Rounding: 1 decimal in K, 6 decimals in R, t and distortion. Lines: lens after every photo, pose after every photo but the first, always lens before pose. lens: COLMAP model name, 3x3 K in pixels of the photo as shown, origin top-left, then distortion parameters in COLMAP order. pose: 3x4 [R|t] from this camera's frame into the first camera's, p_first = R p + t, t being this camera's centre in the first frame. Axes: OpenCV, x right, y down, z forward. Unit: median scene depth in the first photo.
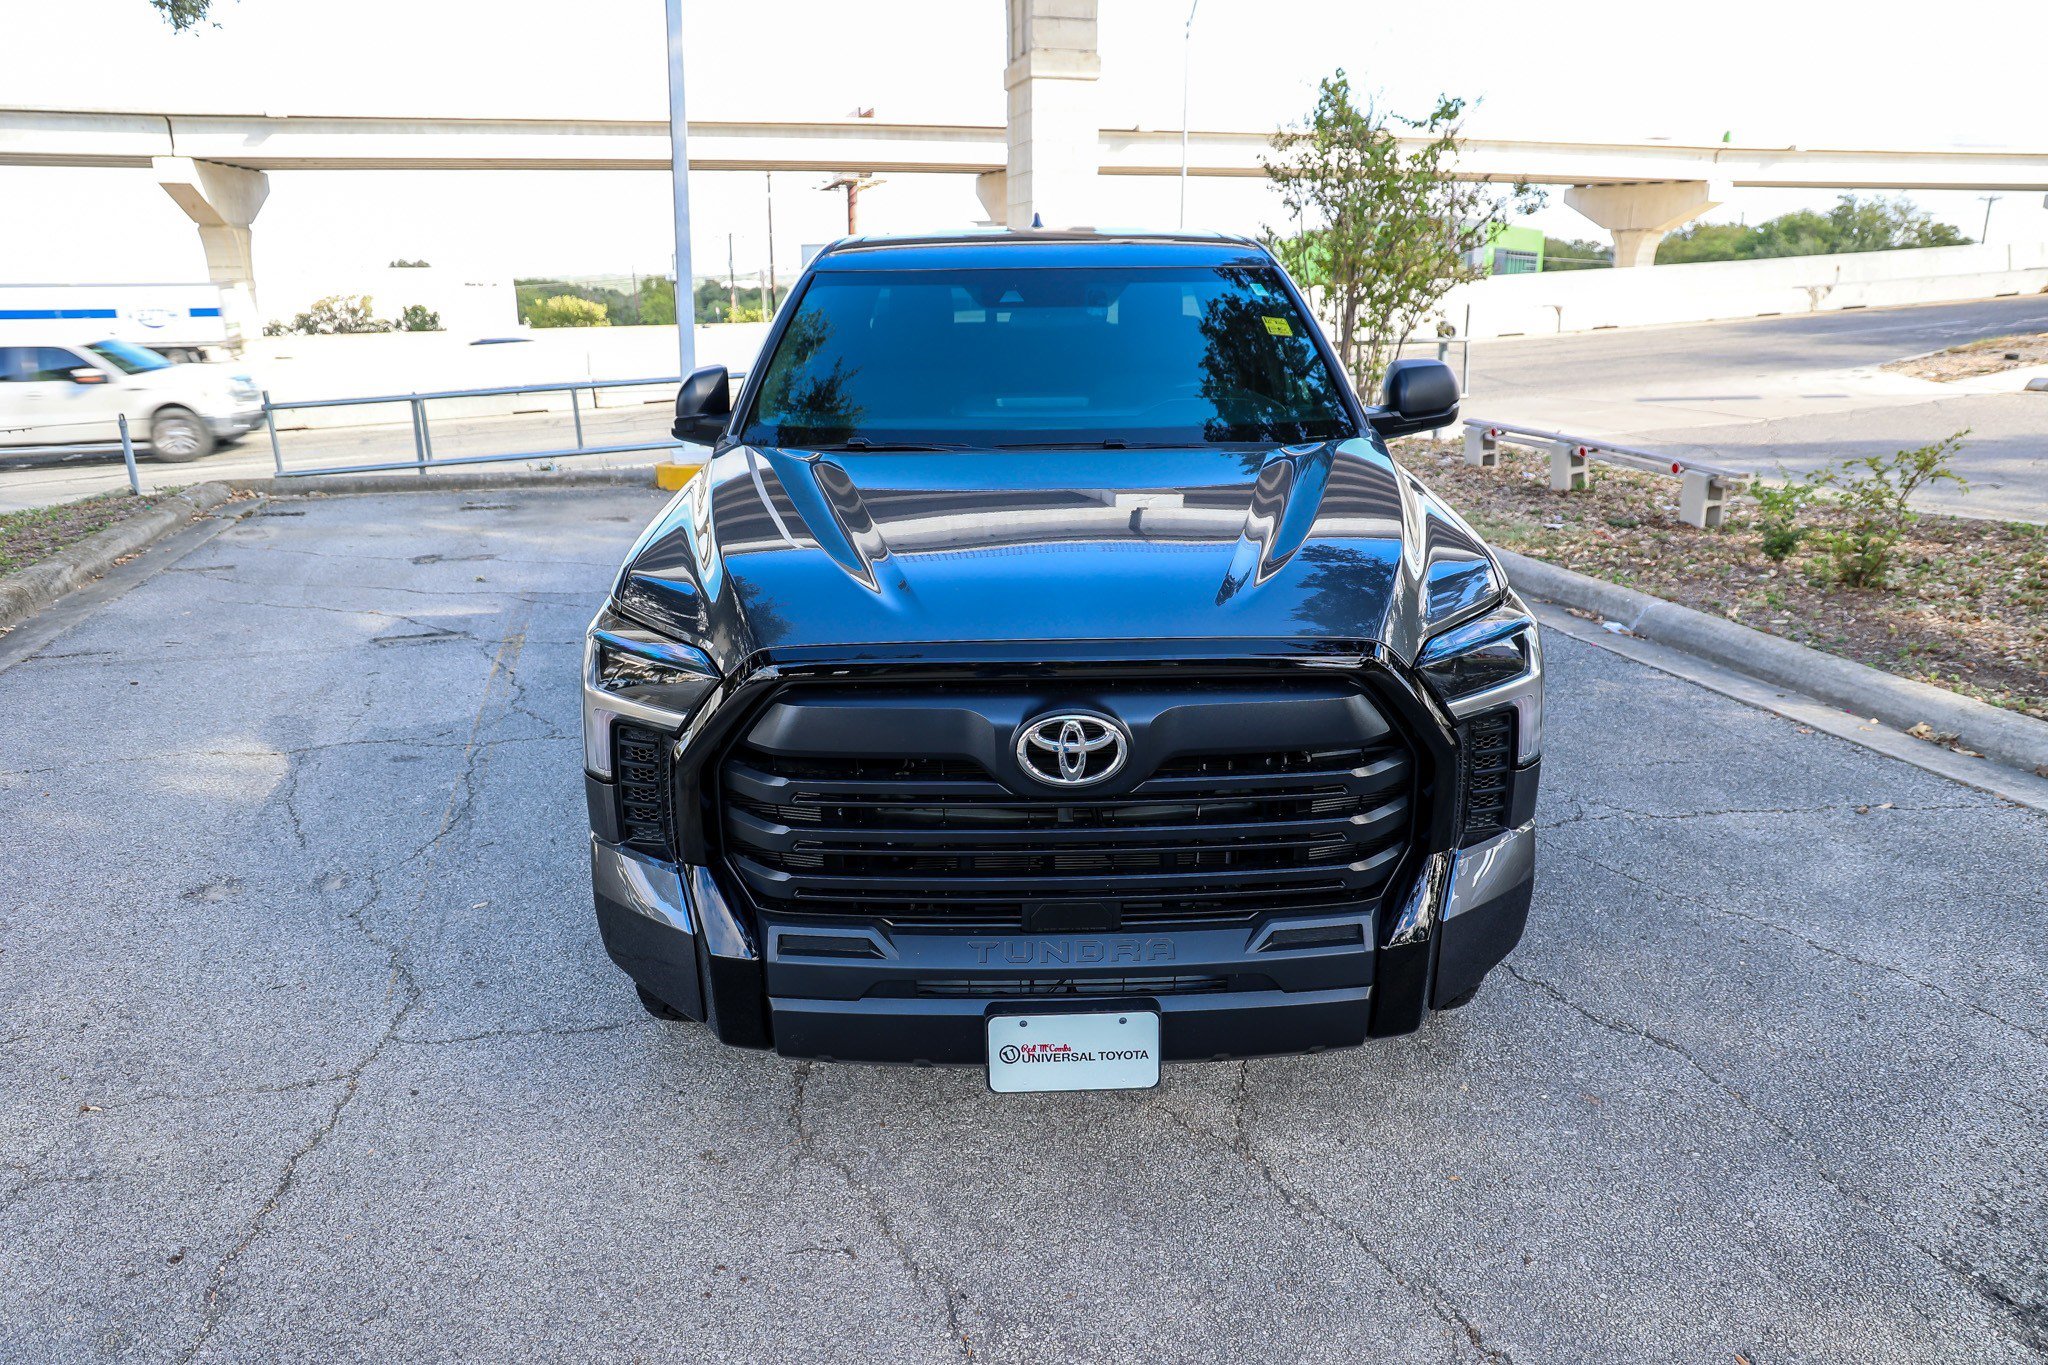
lens RADIAL K [[1417.2, 0, 1023.4], [0, 1417.2, 697.8], [0, 0, 1]] dist [-0.091066, 0.065043]
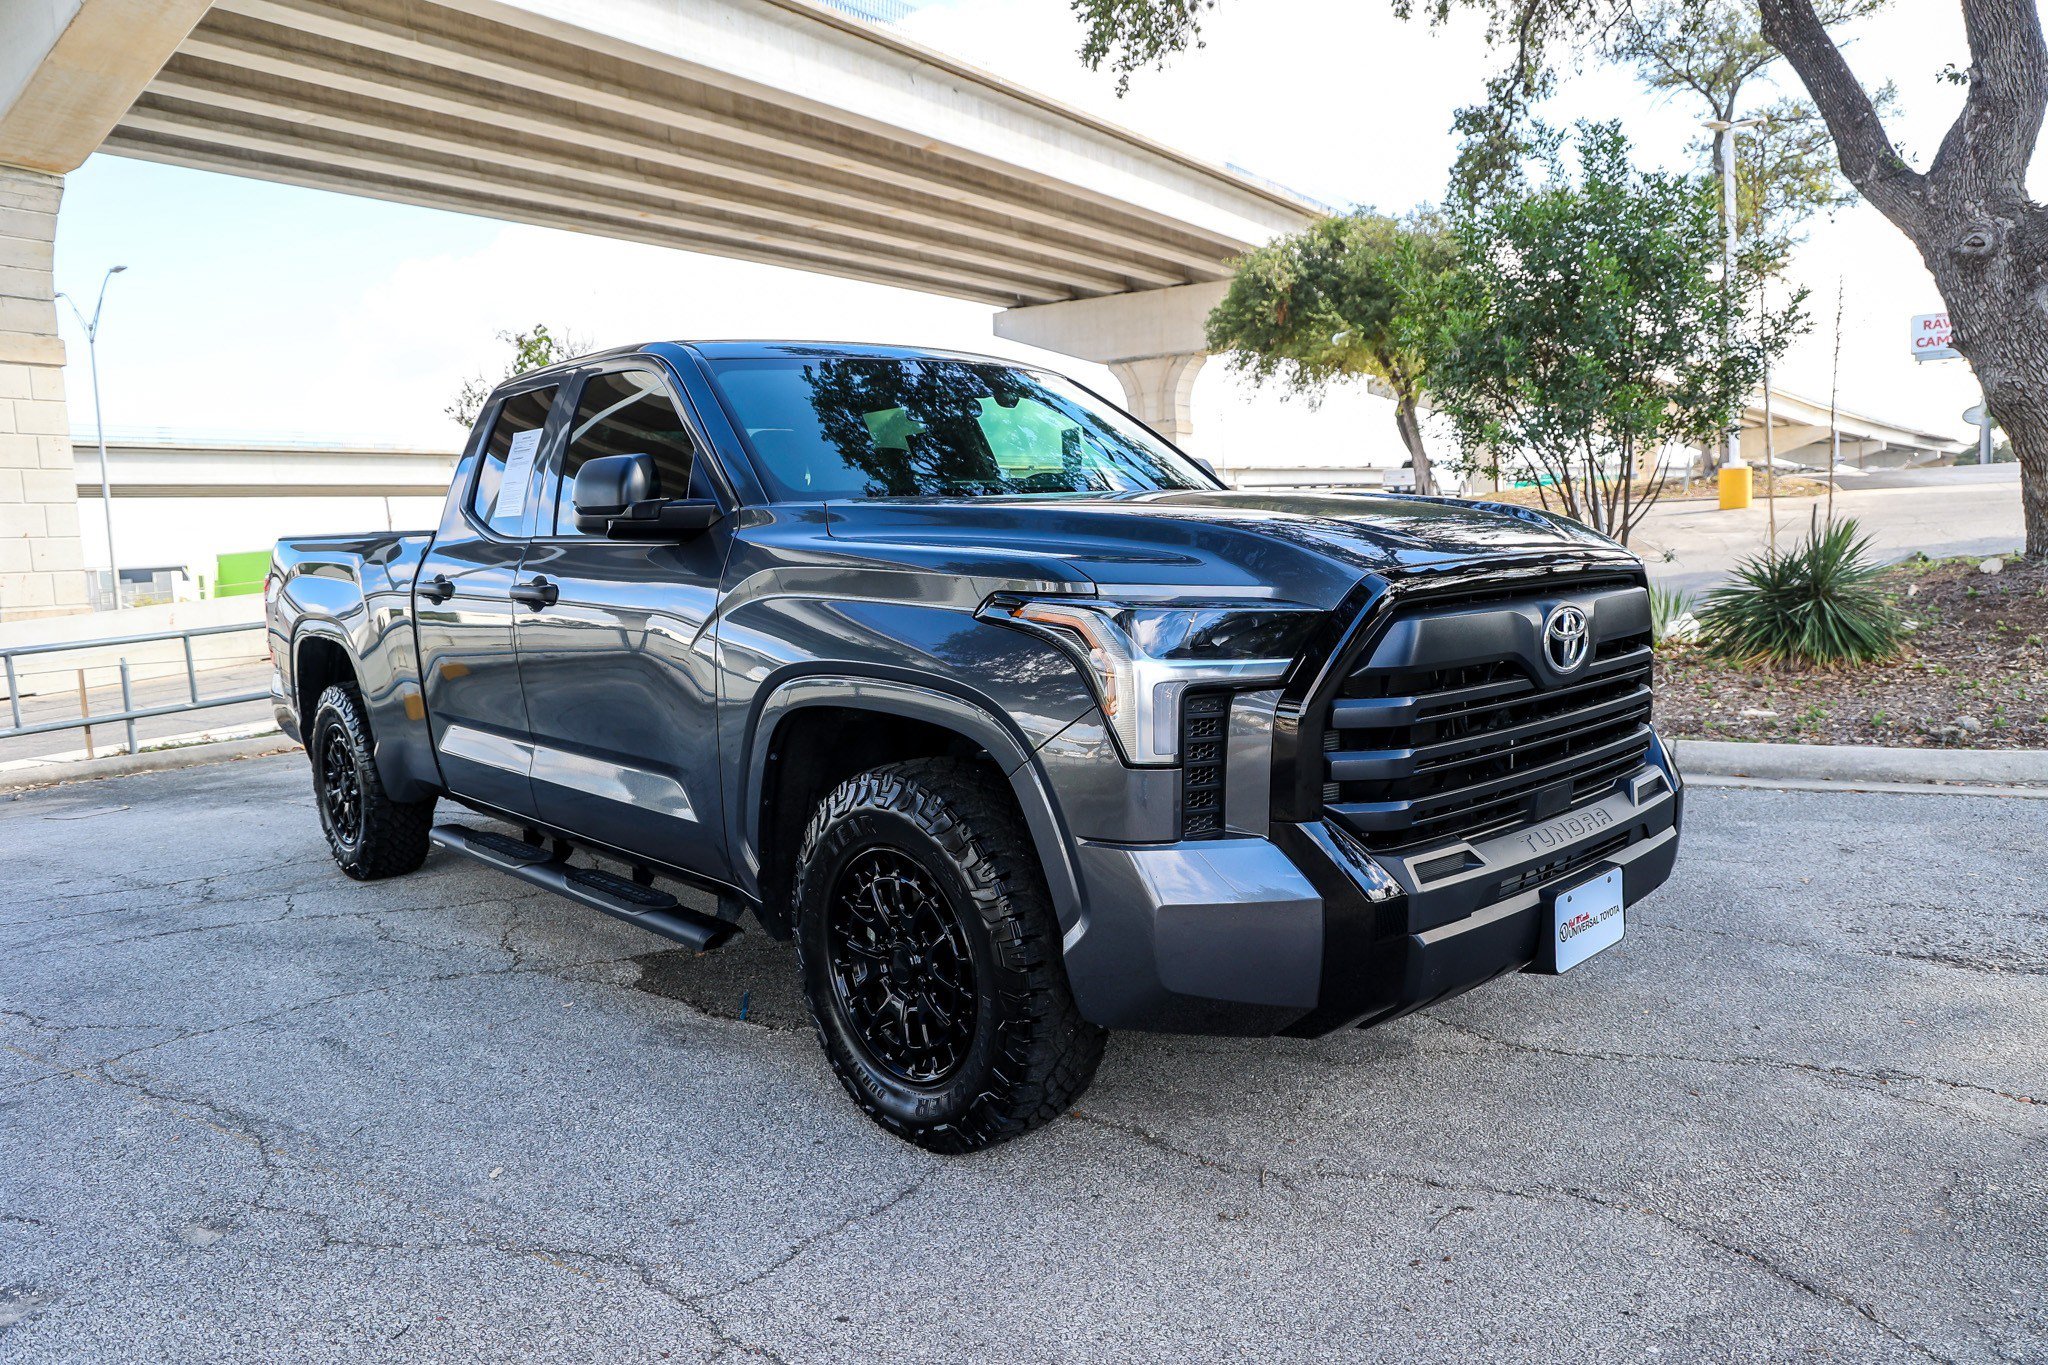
lens RADIAL K [[1417.2, 0, 1023.4], [0, 1417.2, 697.8], [0, 0, 1]] dist [-0.091066, 0.065043]
pose [[0.742626, -0.100742, 0.662086, -0.751837], [0.241713, 0.962303, -0.124693, 0.083997], [-0.624565, 0.252635, 0.738982, 0.312440]]
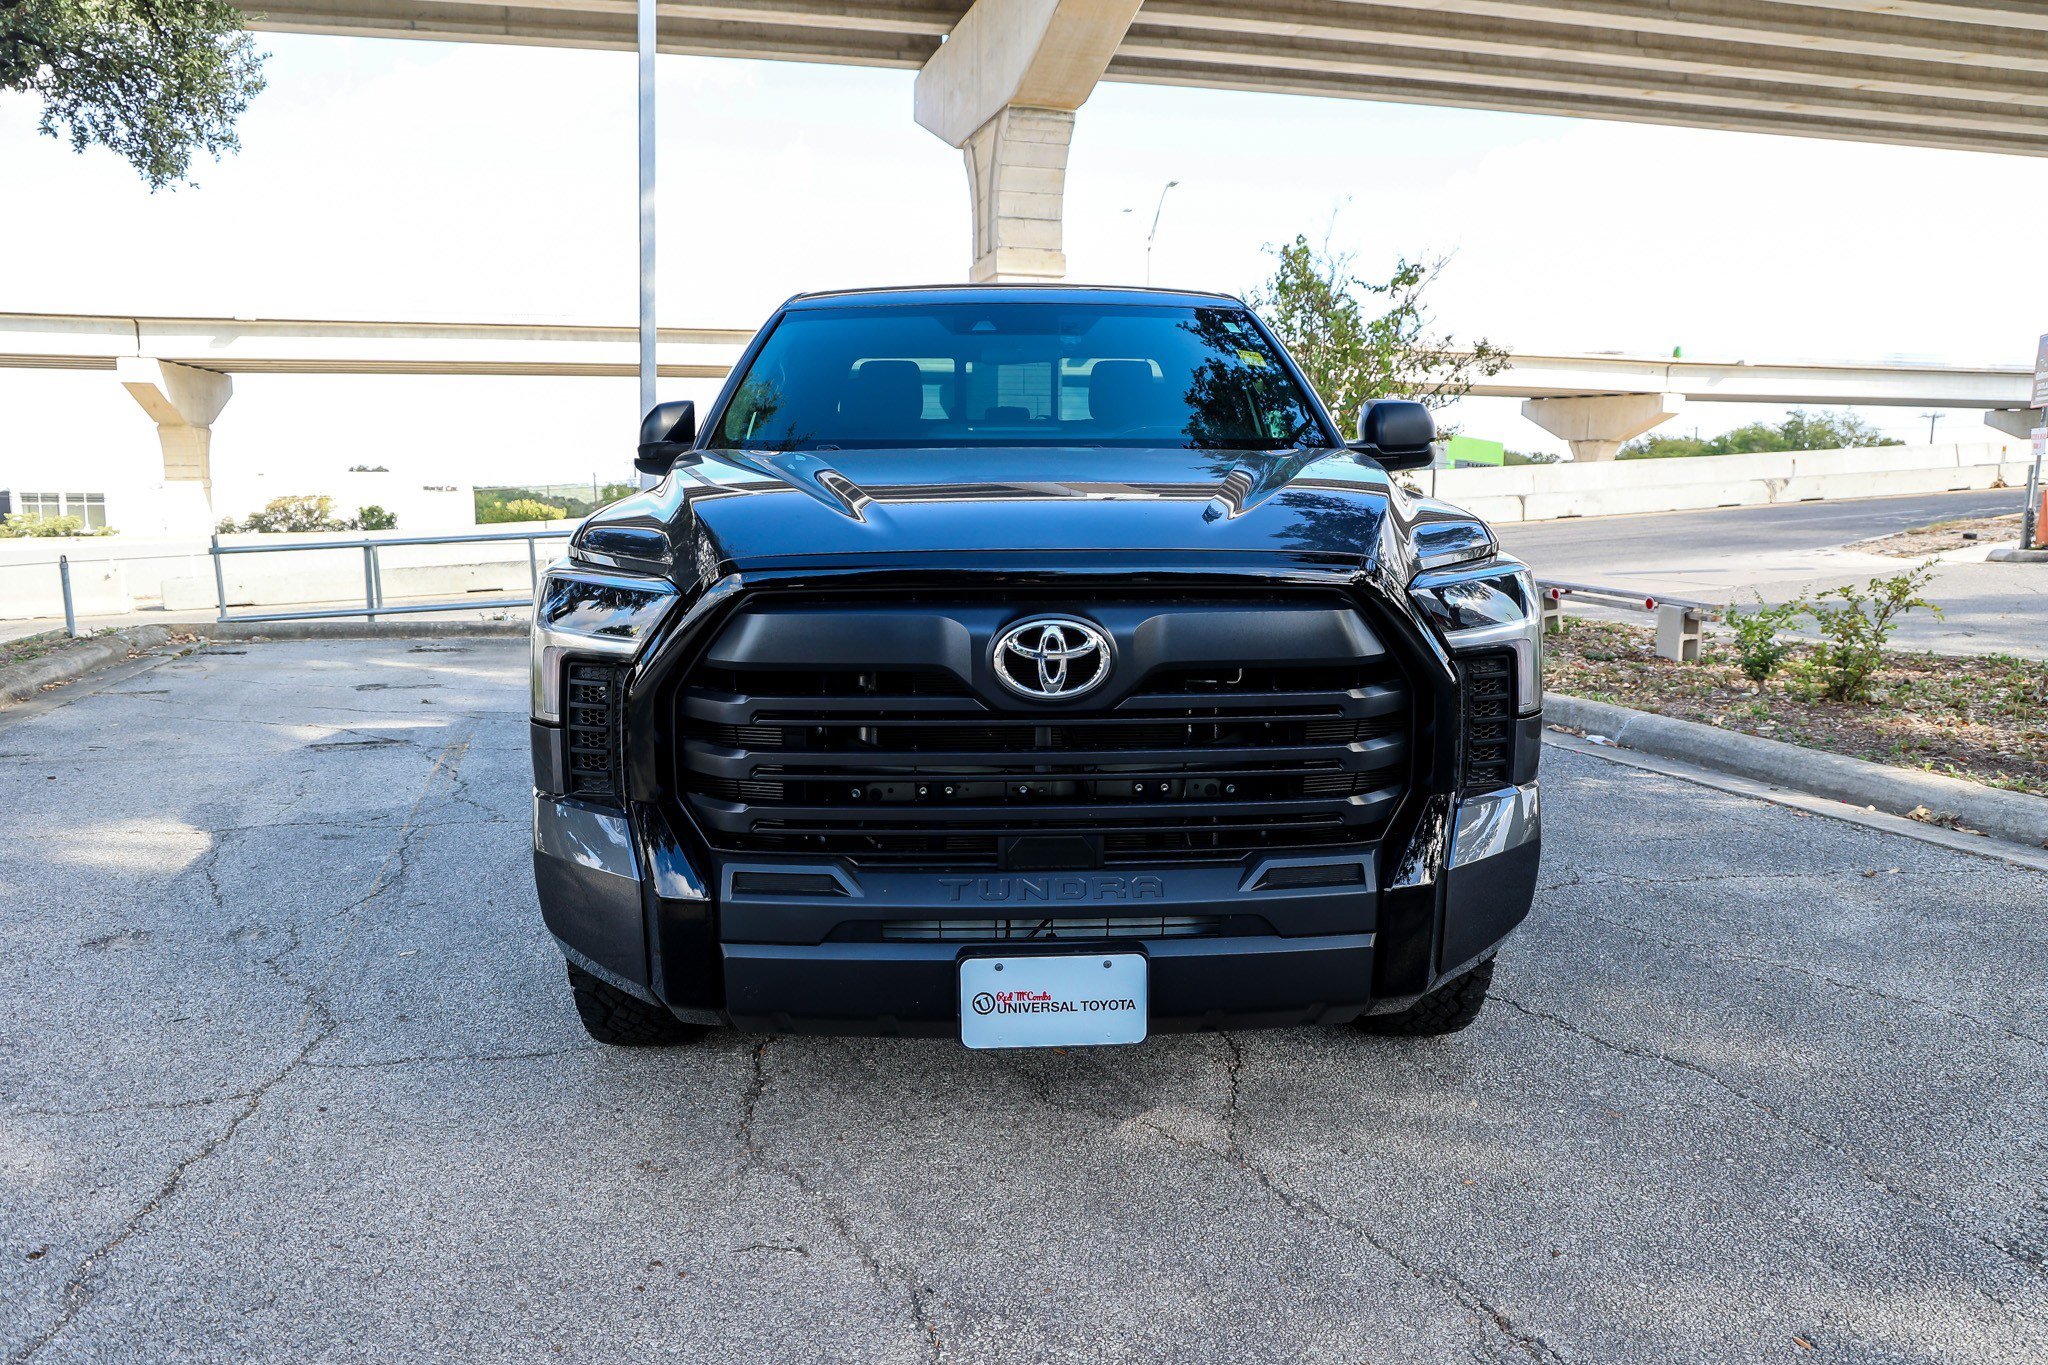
lens RADIAL K [[1455.9, 0, 1018.3], [0, 1455.9, 711.7], [0, 0, 1]] dist [-0.087279, 0.060217]
pose [[0.999729, 0.005418, 0.022660, -0.007049], [-0.002167, 0.989990, -0.141121, 0.147250], [-0.023197, 0.141034, 0.989733, 0.031419]]
